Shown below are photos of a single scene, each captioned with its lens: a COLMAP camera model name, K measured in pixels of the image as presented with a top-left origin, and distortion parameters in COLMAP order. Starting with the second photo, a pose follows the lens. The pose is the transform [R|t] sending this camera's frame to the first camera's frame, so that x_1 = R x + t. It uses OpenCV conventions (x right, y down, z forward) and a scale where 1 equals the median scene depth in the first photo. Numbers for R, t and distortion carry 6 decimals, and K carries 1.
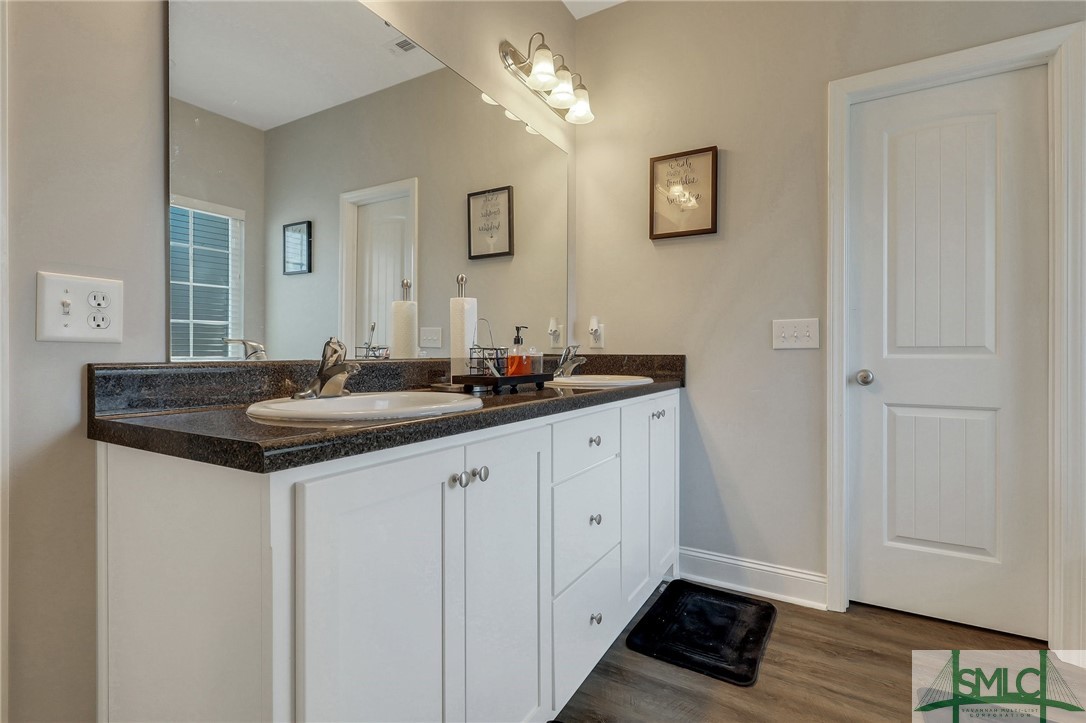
lens RADIAL K [[512.4, 0, 547.1], [0, 512.4, 353.1], [0, 0, 1]] dist [0.000009, 0.000381]
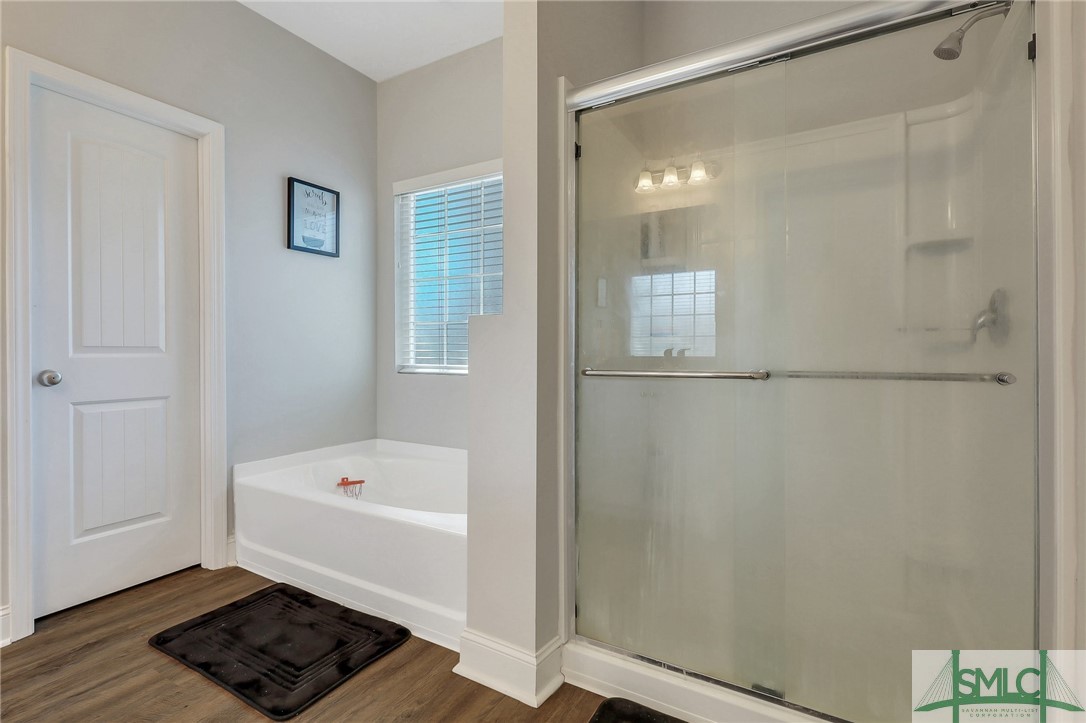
lens RADIAL K [[512.4, 0, 545.0], [0, 512.4, 354.2], [0, 0, 1]] dist [0.000009, 0.000381]
pose [[-0.021318, -0.004213, 0.999764, -0.385190], [0.002201, 0.999989, 0.004261, 0.001030], [-0.999770, 0.002291, -0.021309, 0.104163]]
